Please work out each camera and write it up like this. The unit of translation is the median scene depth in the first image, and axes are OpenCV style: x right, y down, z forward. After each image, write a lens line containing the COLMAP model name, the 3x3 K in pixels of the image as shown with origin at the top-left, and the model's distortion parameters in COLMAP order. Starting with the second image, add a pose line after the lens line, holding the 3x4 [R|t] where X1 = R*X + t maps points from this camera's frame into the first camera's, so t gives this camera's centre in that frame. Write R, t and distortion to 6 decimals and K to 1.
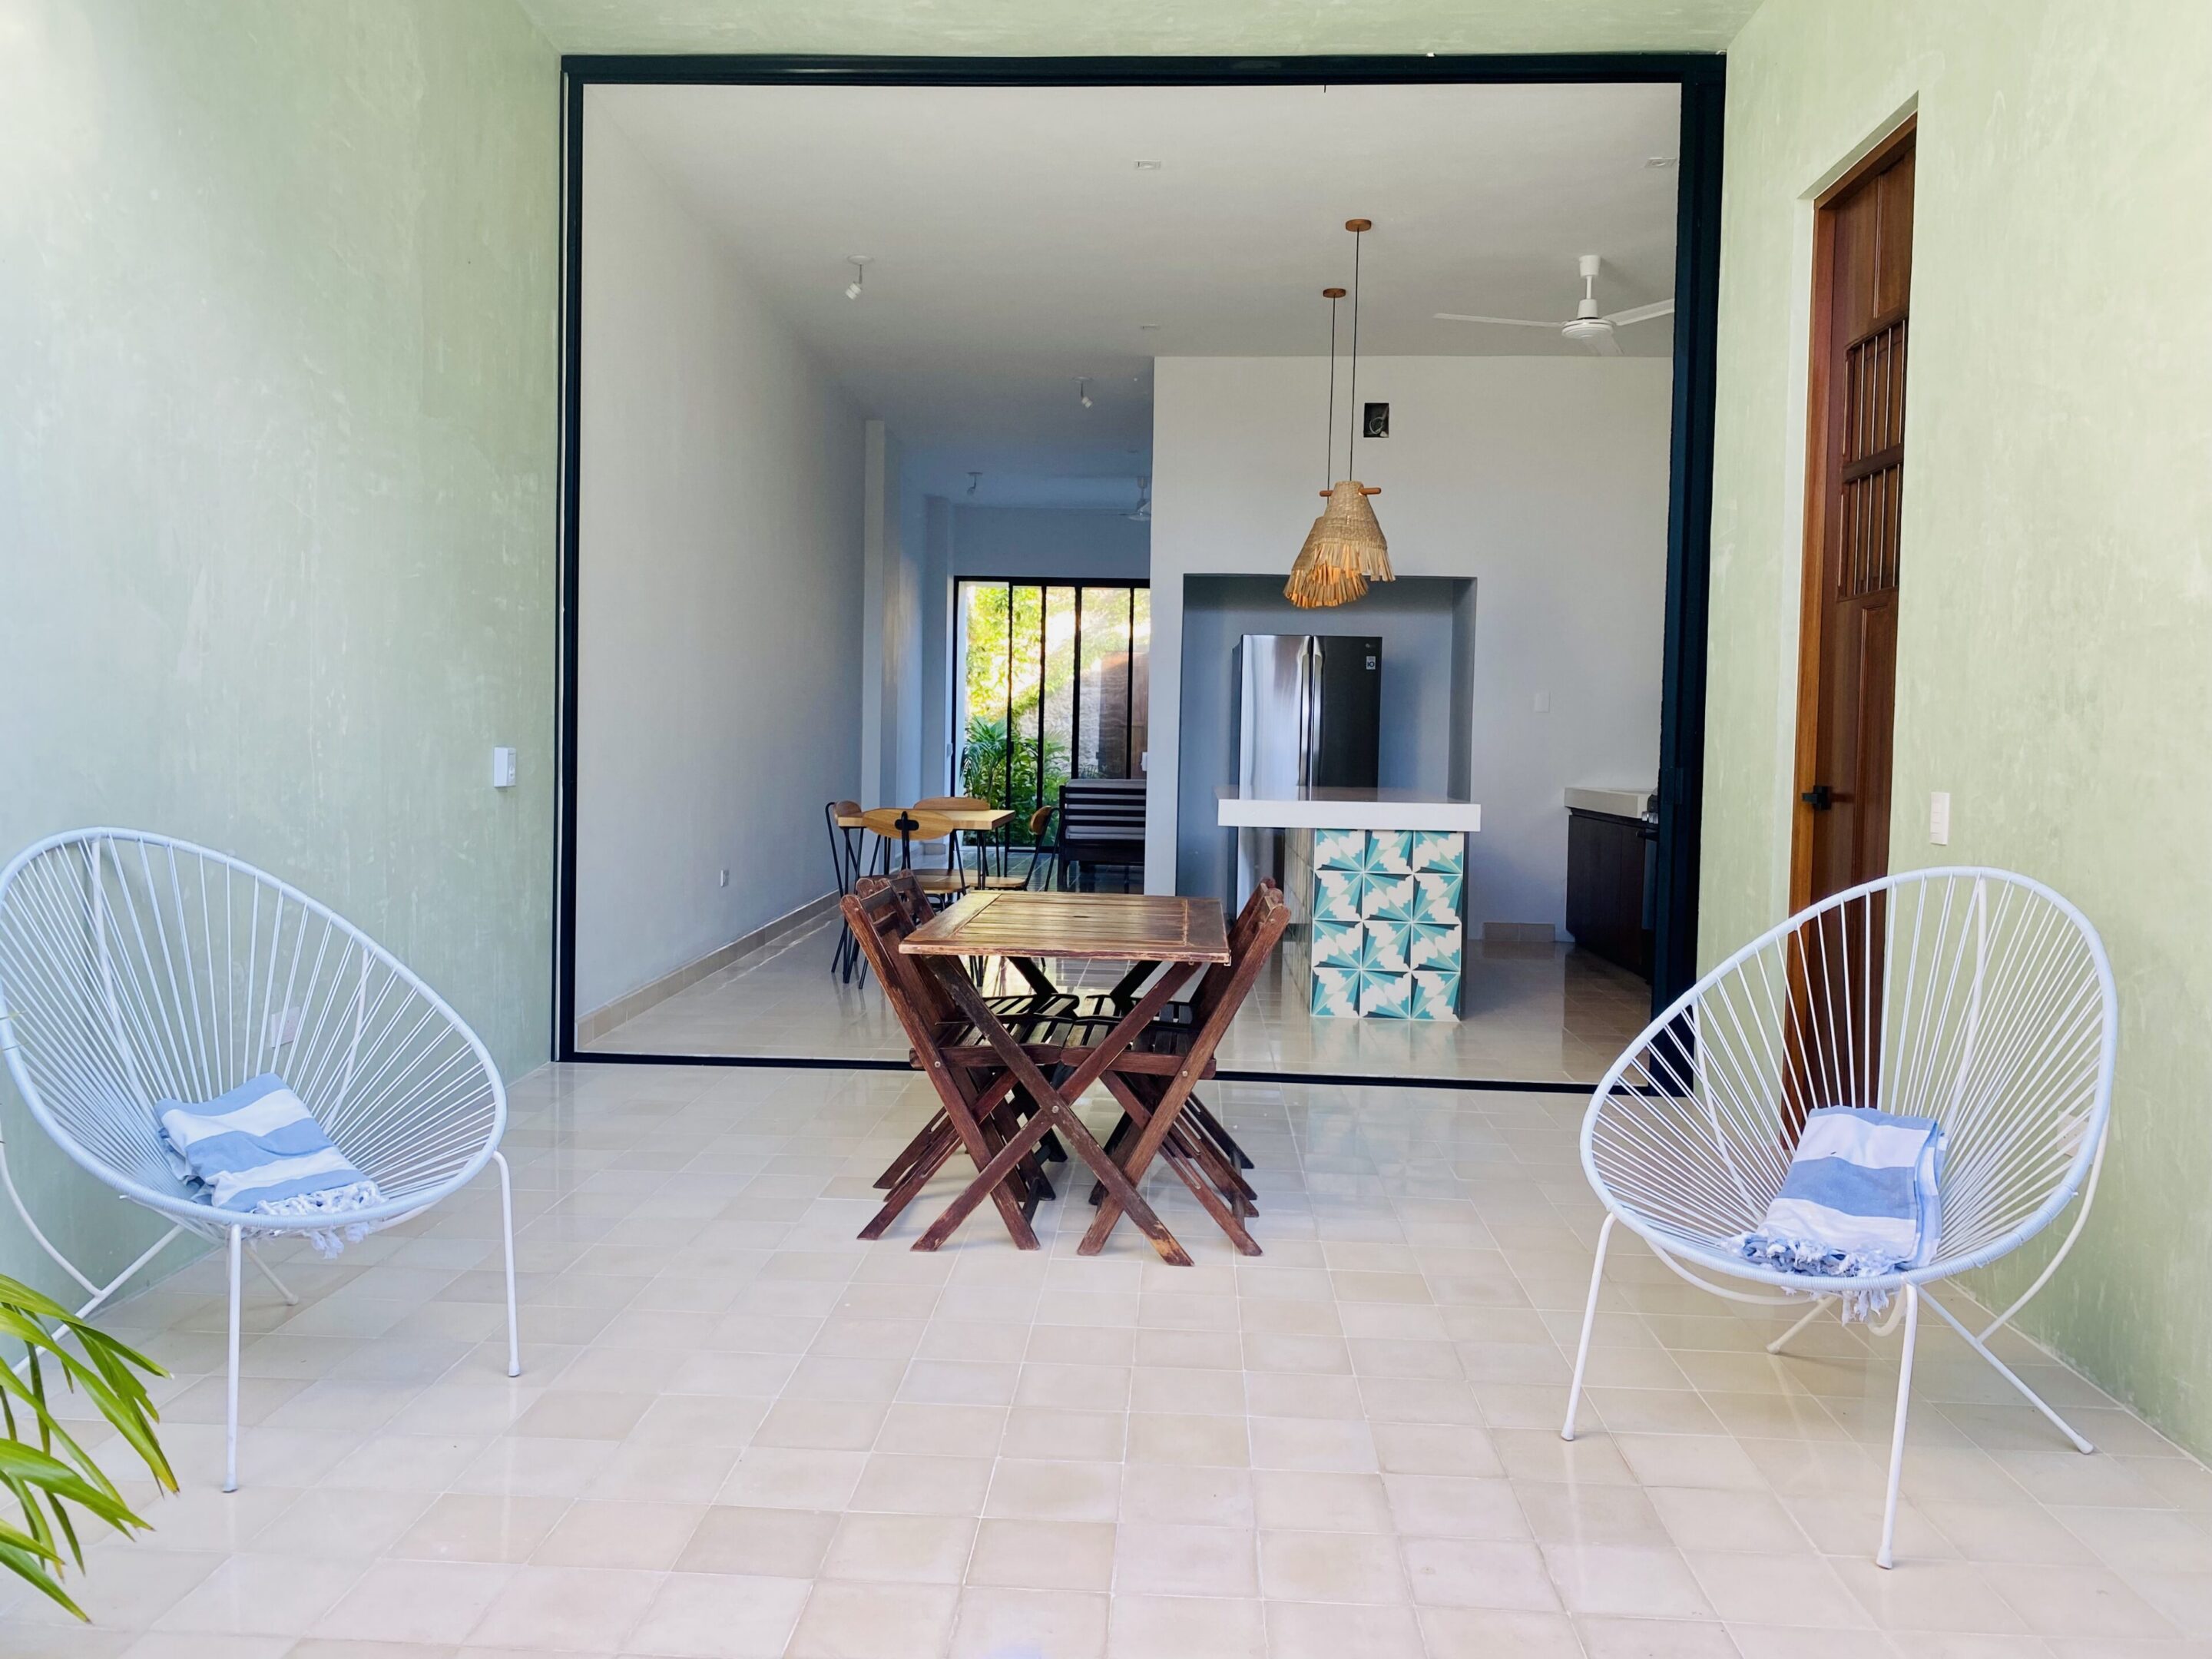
lens RADIAL K [[1688.7, 0, 1106.0], [0, 1688.7, 829.5], [0, 0, 1]] dist [-0.028342, -0.001652]
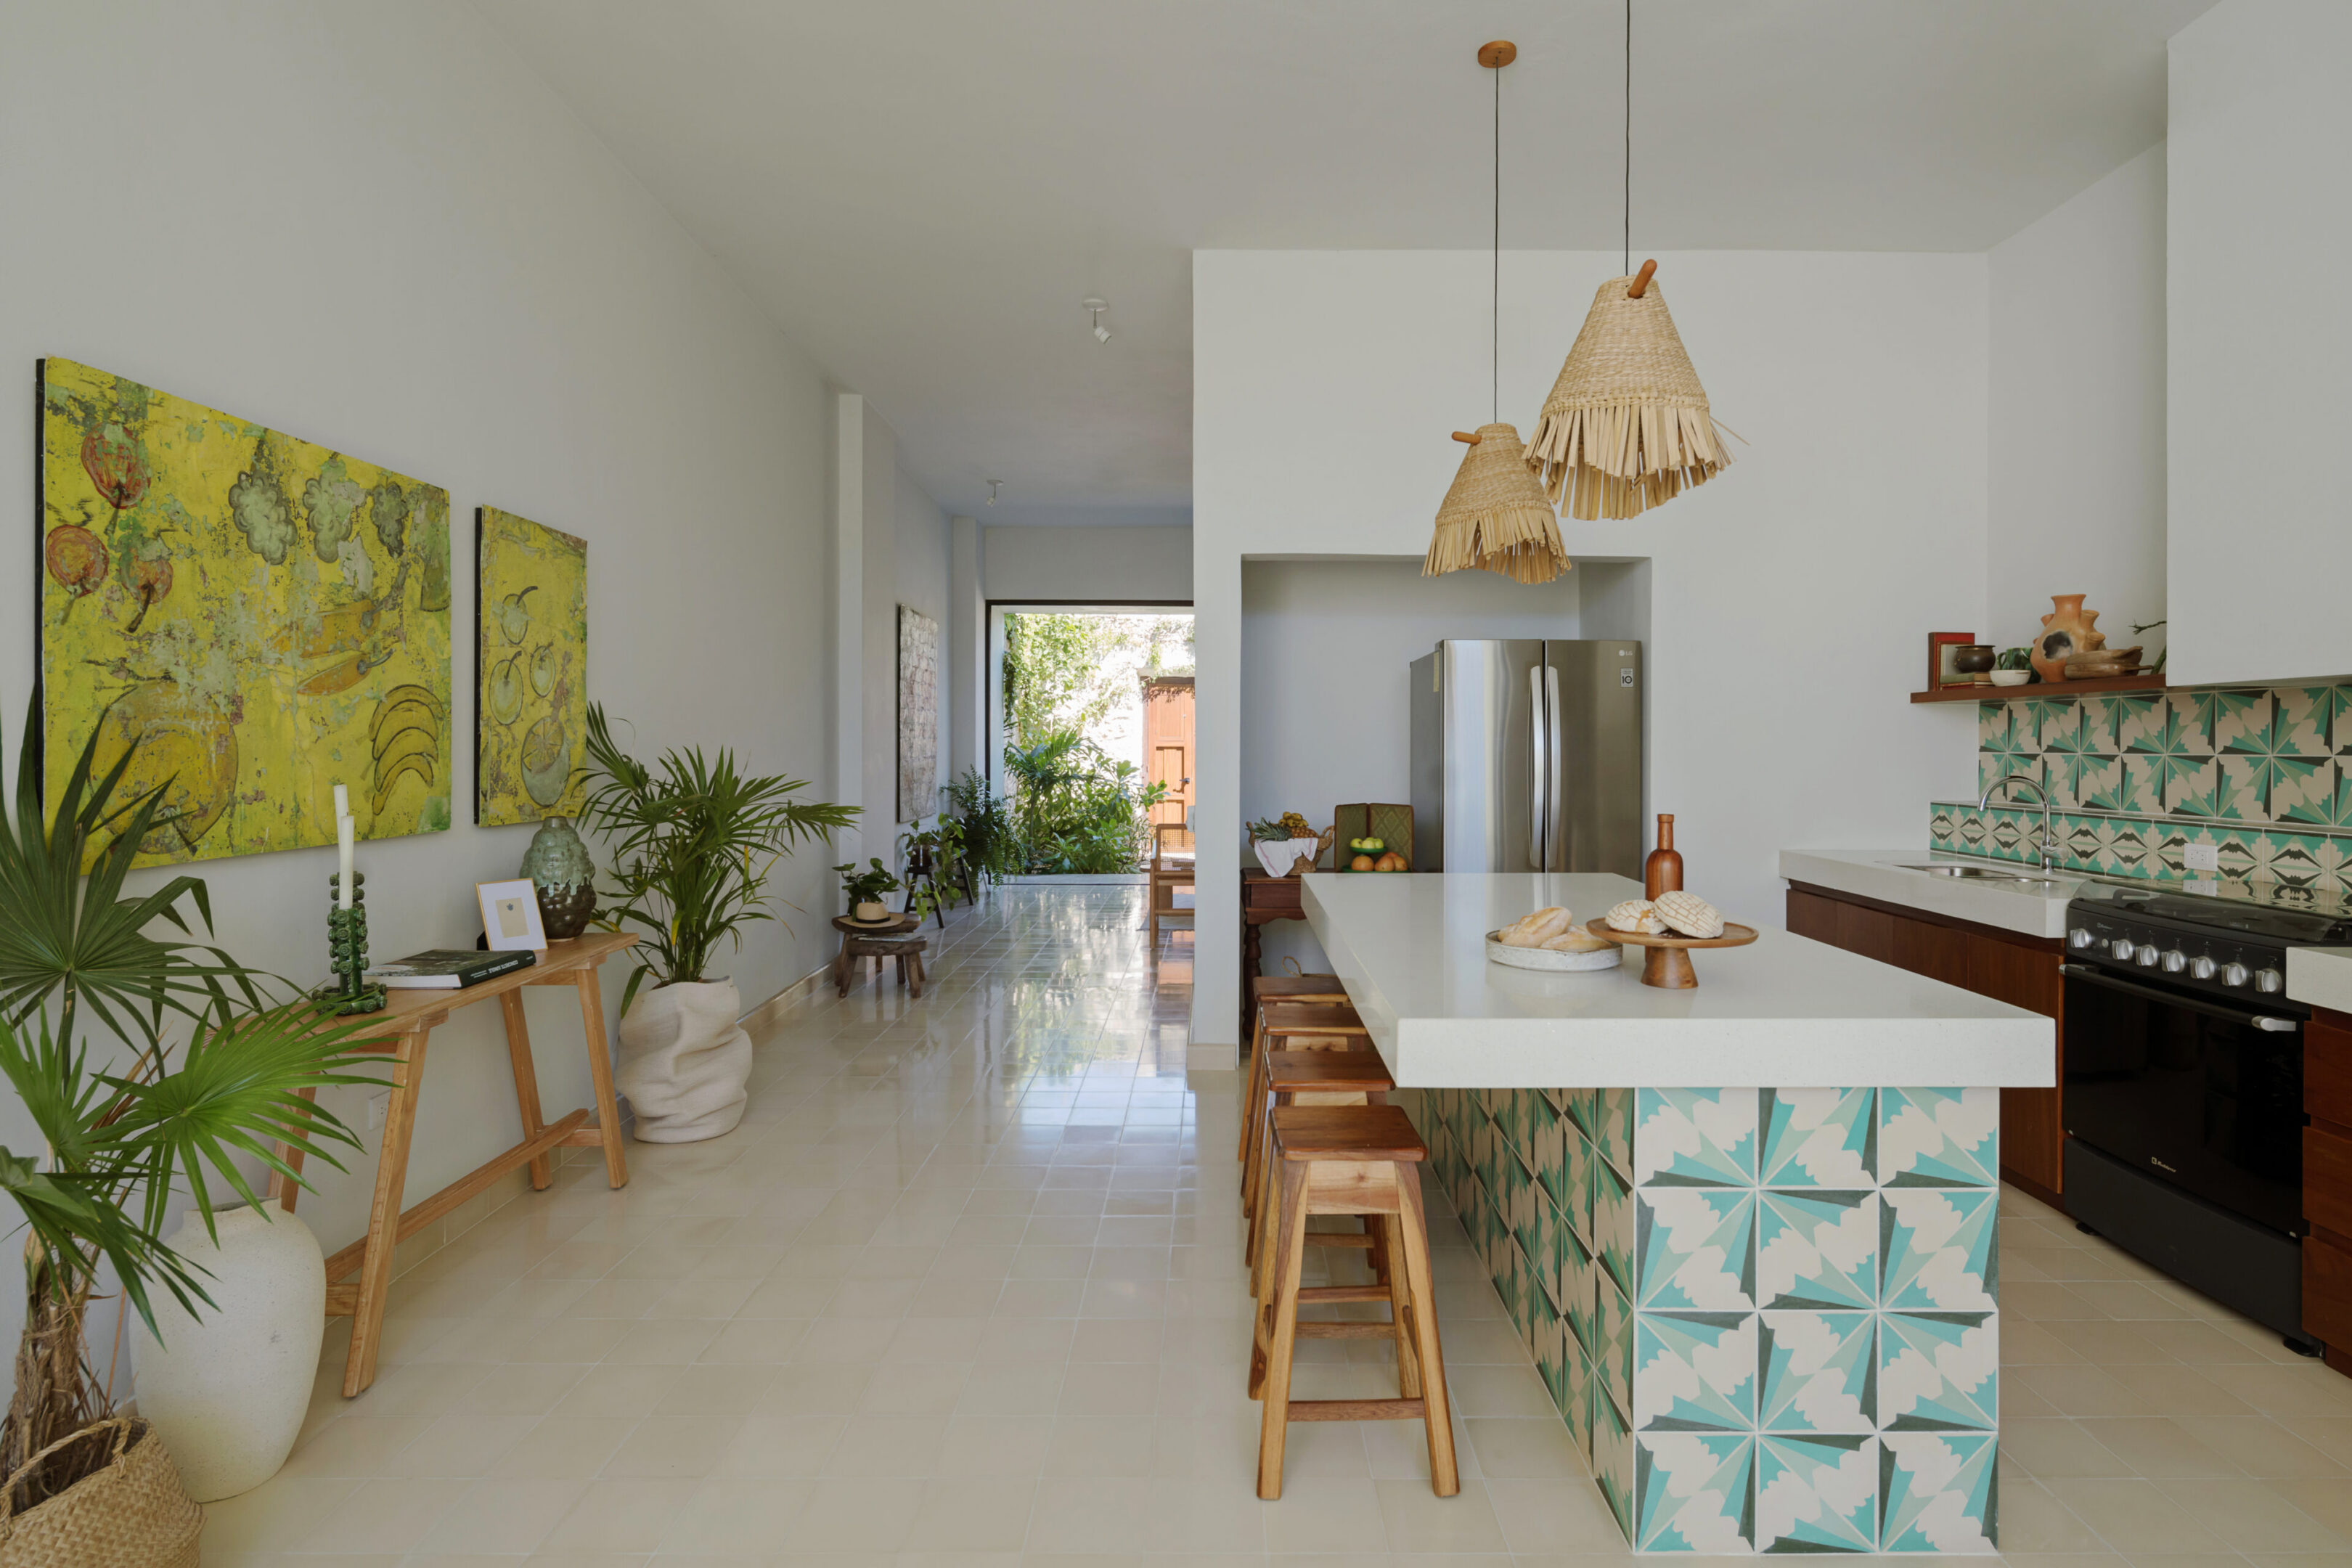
lens RADIAL K [[1169.2, 0, 1231.4], [0, 1169.2, 749.7], [0, 0, 1]] dist [0.003888, -0.000095]
pose [[0.997392, -0.013064, 0.070986, 0.009786], [0.016282, 0.998857, -0.044950, -0.068224], [-0.070318, 0.045988, 0.996464, 0.726097]]
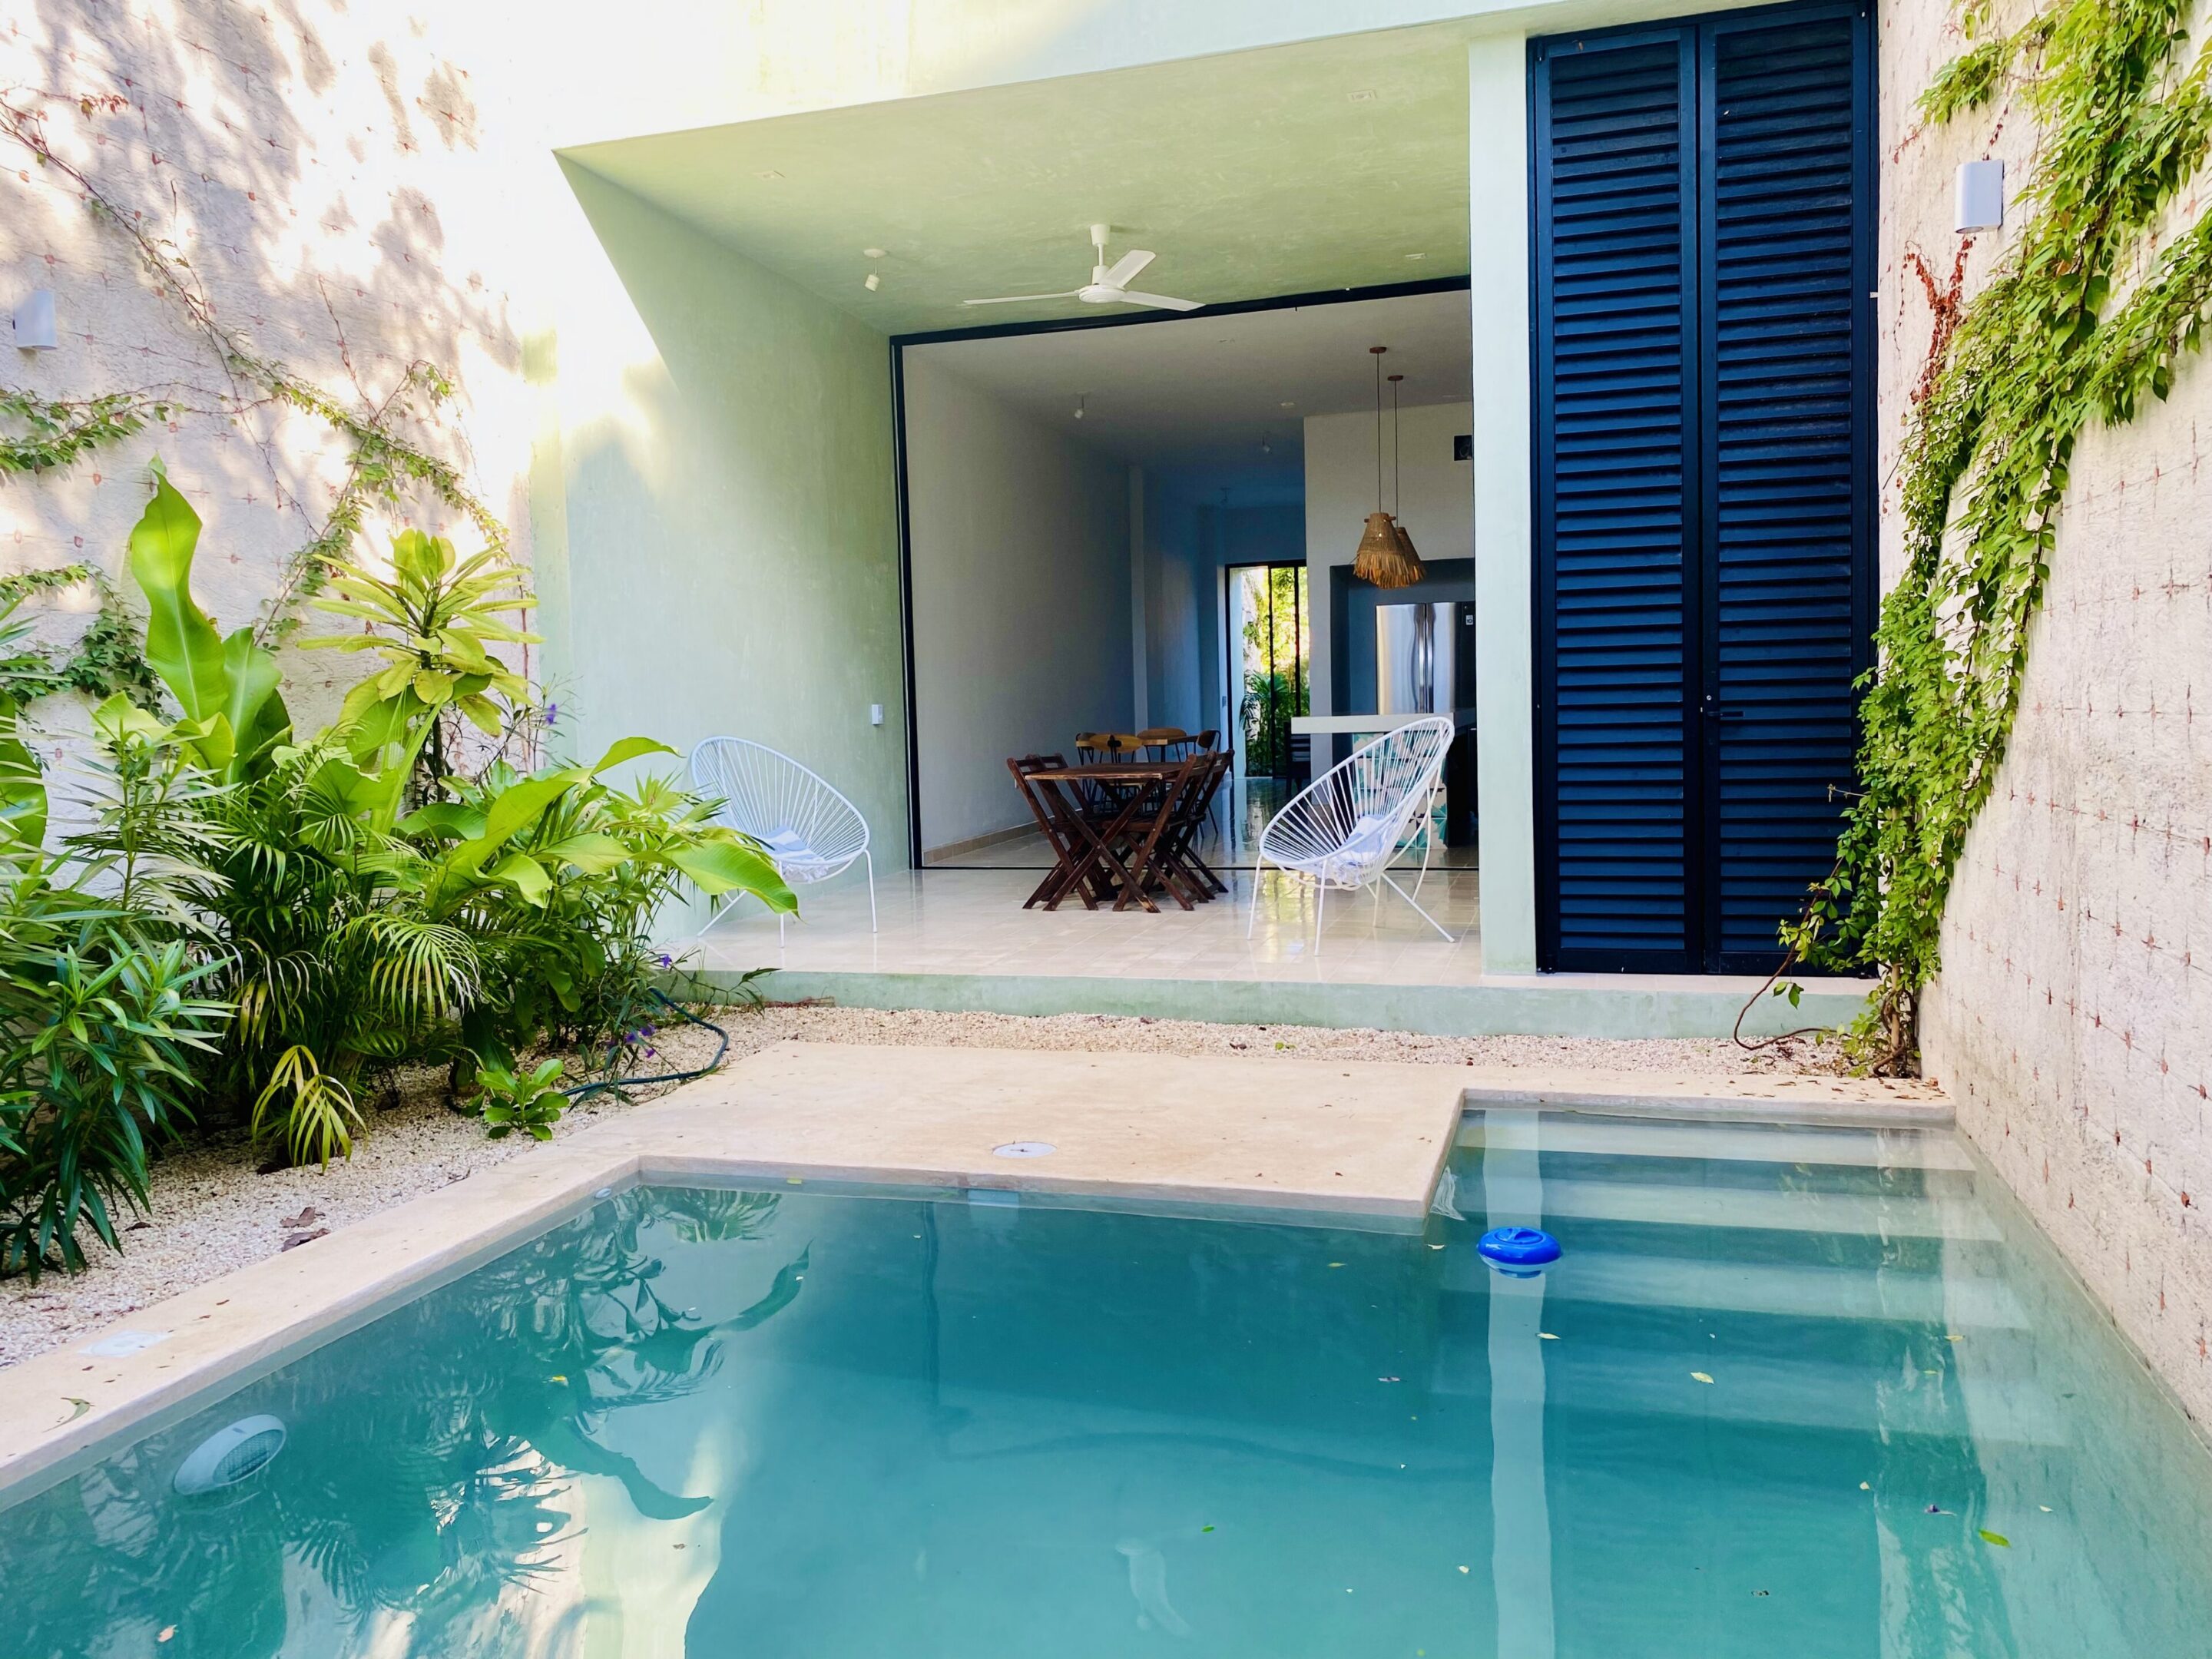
lens RADIAL K [[1687.5, 0, 1106.0], [0, 1687.5, 829.5], [0, 0, 1]] dist [0.091127, -0.000269]
pose [[0.970986, -0.030705, -0.237157, 0.277414], [0.036949, 0.999077, 0.021929, 0.048058], [0.236265, -0.030055, 0.971224, -0.652649]]
